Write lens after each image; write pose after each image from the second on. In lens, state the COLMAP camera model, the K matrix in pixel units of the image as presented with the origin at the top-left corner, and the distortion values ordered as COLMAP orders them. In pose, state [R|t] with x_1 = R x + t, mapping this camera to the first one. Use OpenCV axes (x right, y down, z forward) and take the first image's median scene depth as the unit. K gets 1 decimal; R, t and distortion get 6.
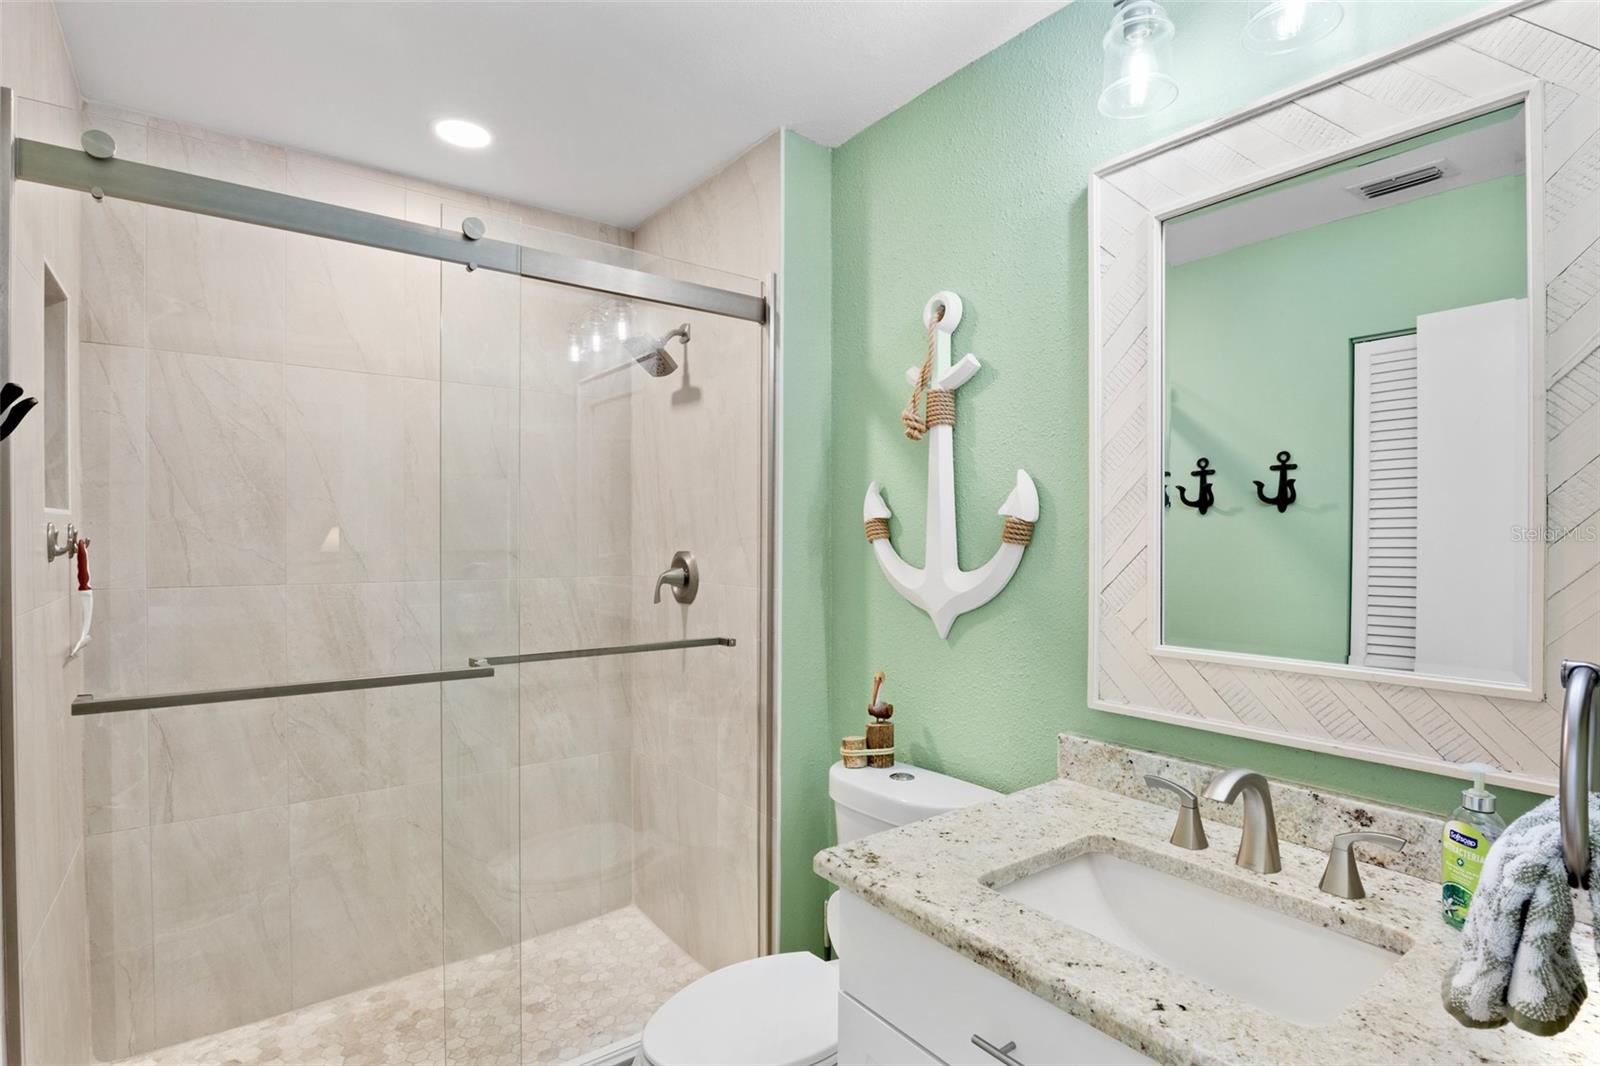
lens RADIAL K [[789.0, 0, 796.9], [0, 789.0, 541.6], [0, 0, 1]] dist [-0.021546, 0.000742]
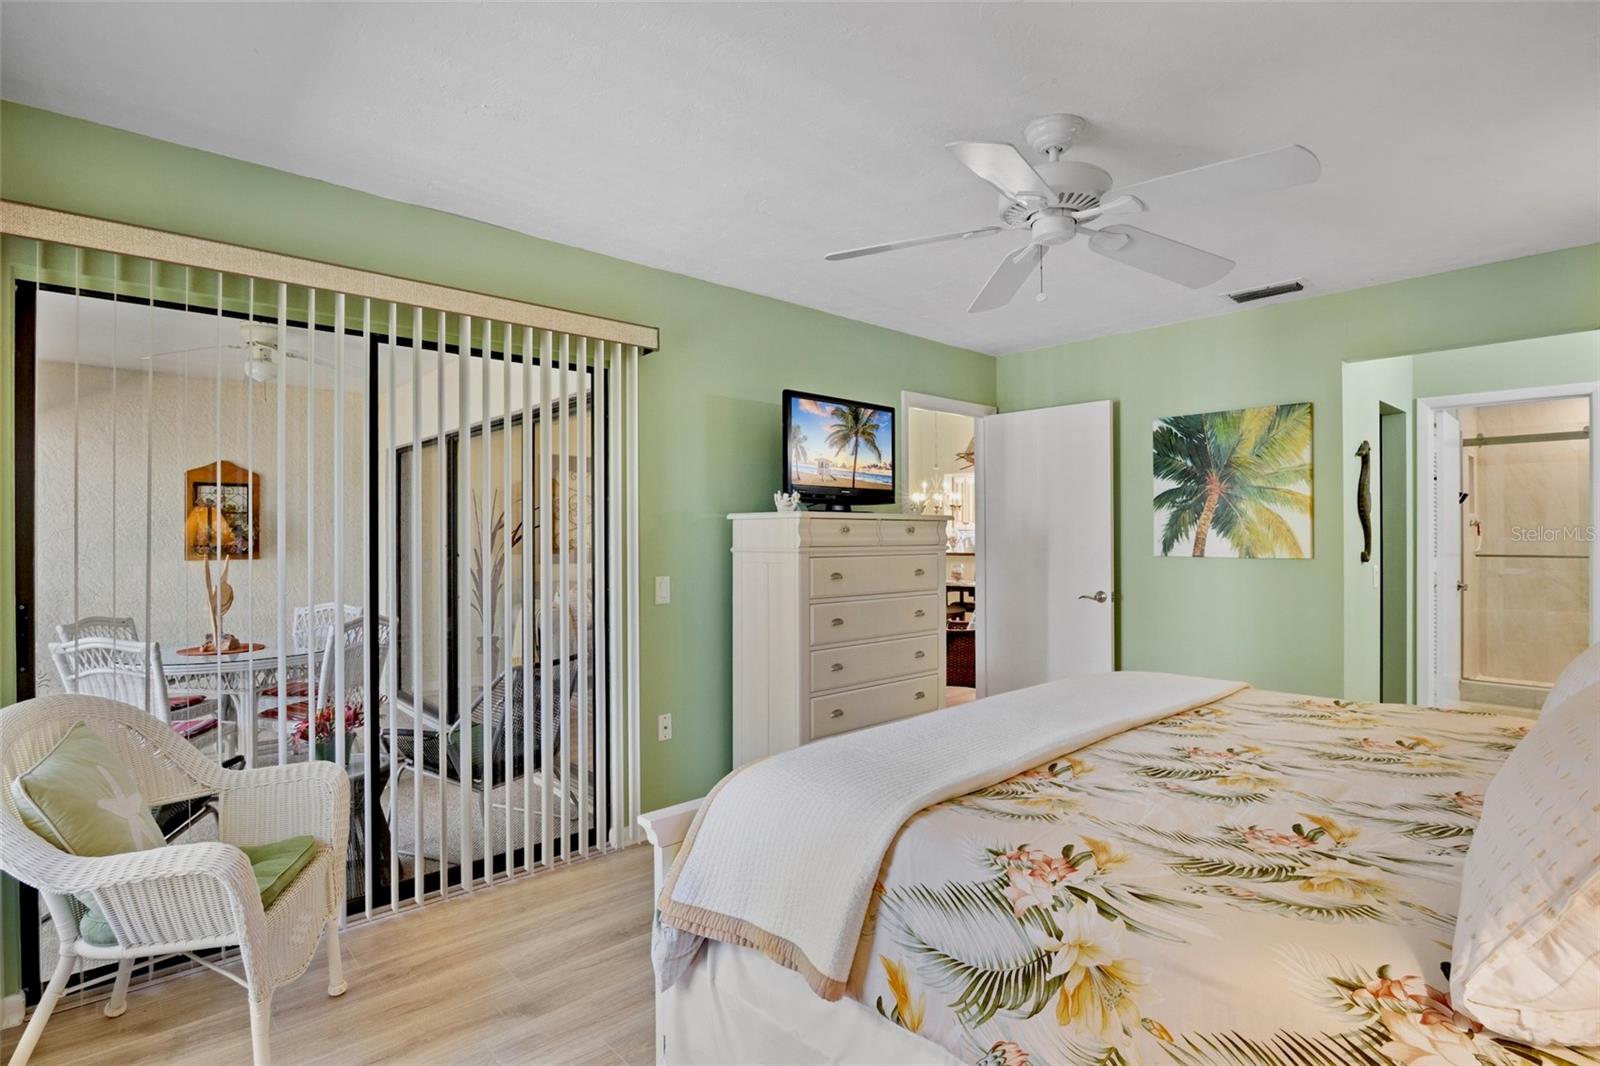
lens RADIAL K [[789.0, 0, 788.9], [0, 789.0, 532.5], [0, 0, 1]] dist [-0.021546, 0.000742]
pose [[0.095258, -0.002874, -0.995448, 1.960692], [0.003456, 0.999991, -0.002556, 0.036337], [0.995447, -0.003197, 0.095267, -2.103991]]
